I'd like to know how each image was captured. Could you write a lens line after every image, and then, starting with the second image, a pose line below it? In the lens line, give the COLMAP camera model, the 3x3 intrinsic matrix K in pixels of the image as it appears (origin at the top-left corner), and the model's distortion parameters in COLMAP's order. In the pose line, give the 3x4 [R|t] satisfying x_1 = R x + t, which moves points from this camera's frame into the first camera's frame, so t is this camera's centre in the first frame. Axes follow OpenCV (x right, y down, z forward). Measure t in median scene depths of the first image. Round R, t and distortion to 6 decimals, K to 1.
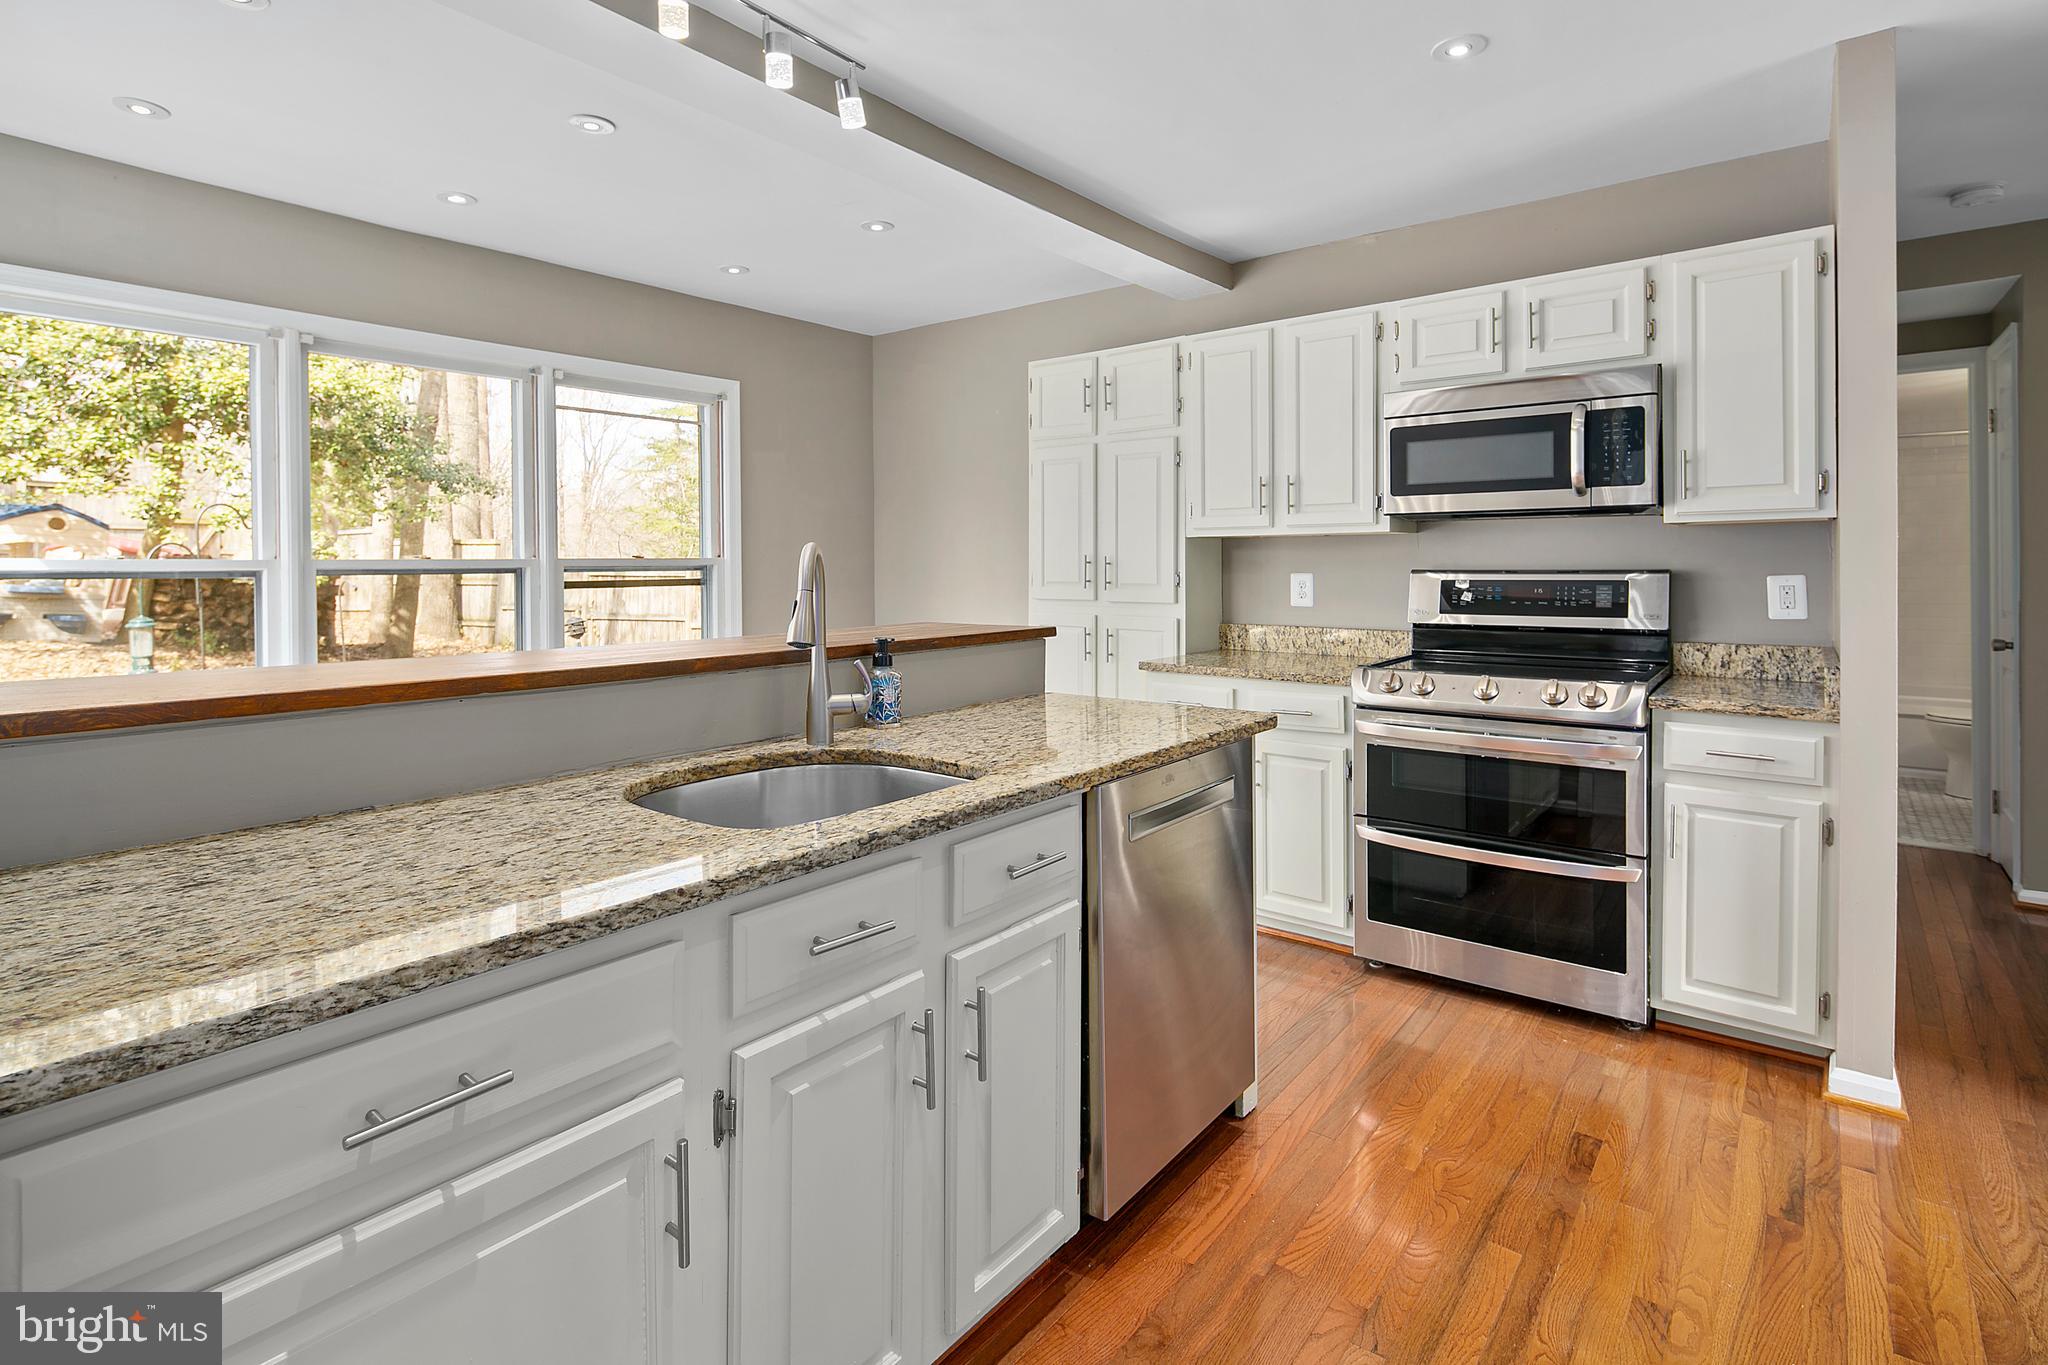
lens RADIAL K [[994.6, 0, 1020.0], [0, 994.6, 681.6], [0, 0, 1]] dist [0.004923, -0.005991]
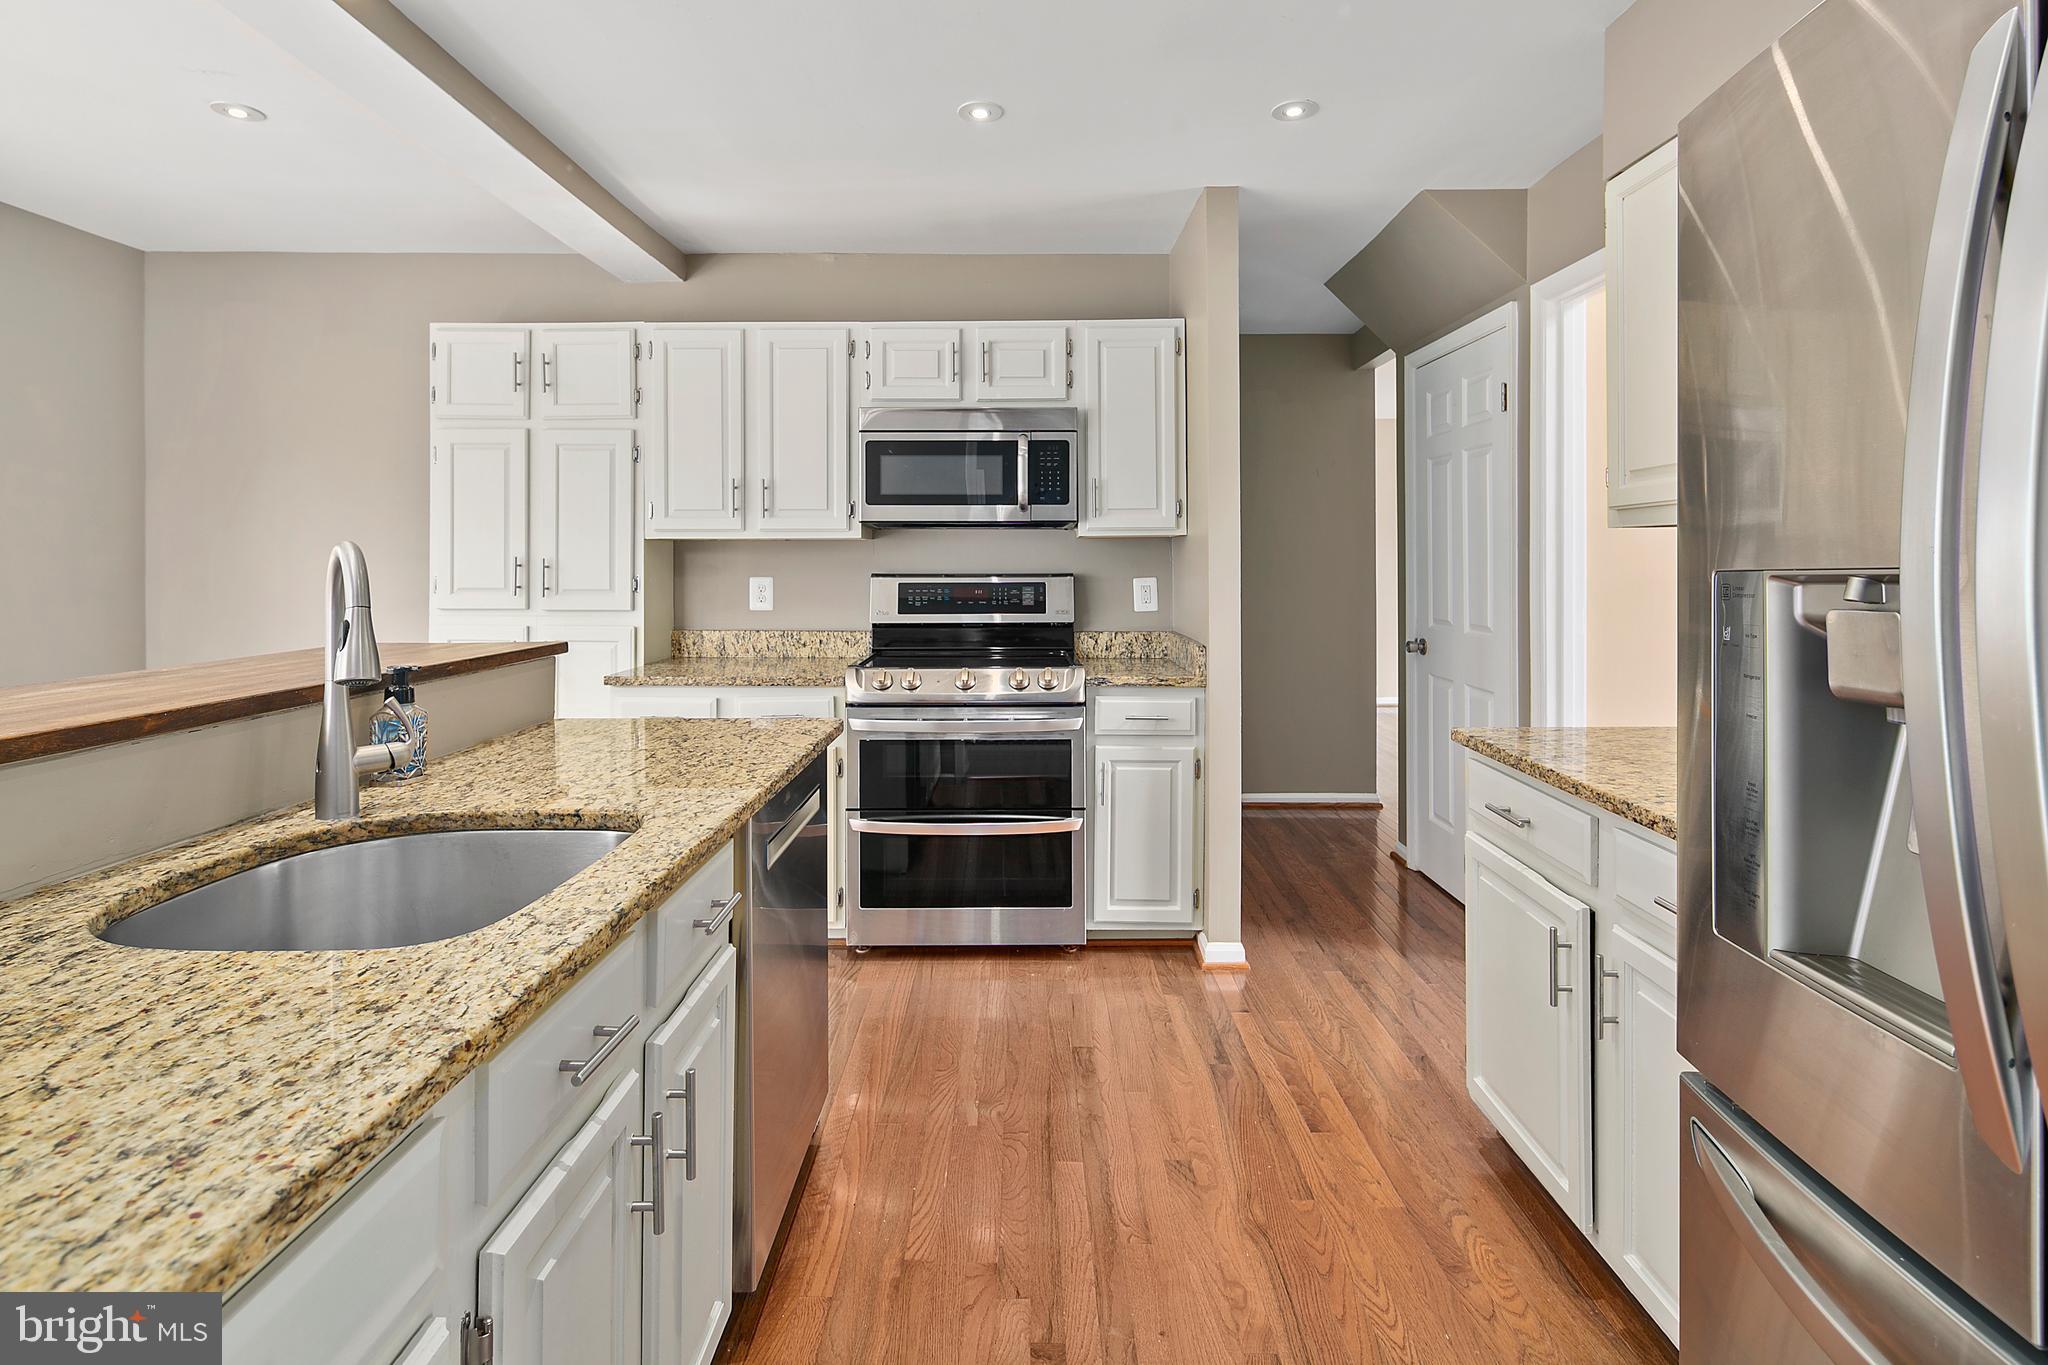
lens RADIAL K [[994.6, 0, 1015.7], [0, 994.6, 664.3], [0, 0, 1]] dist [0.004923, -0.005991]
pose [[0.783904, -0.057695, 0.618196, -0.184780], [0.069102, 0.997595, 0.005479, -0.012874], [-0.617025, 0.038424, 0.786005, 0.083740]]
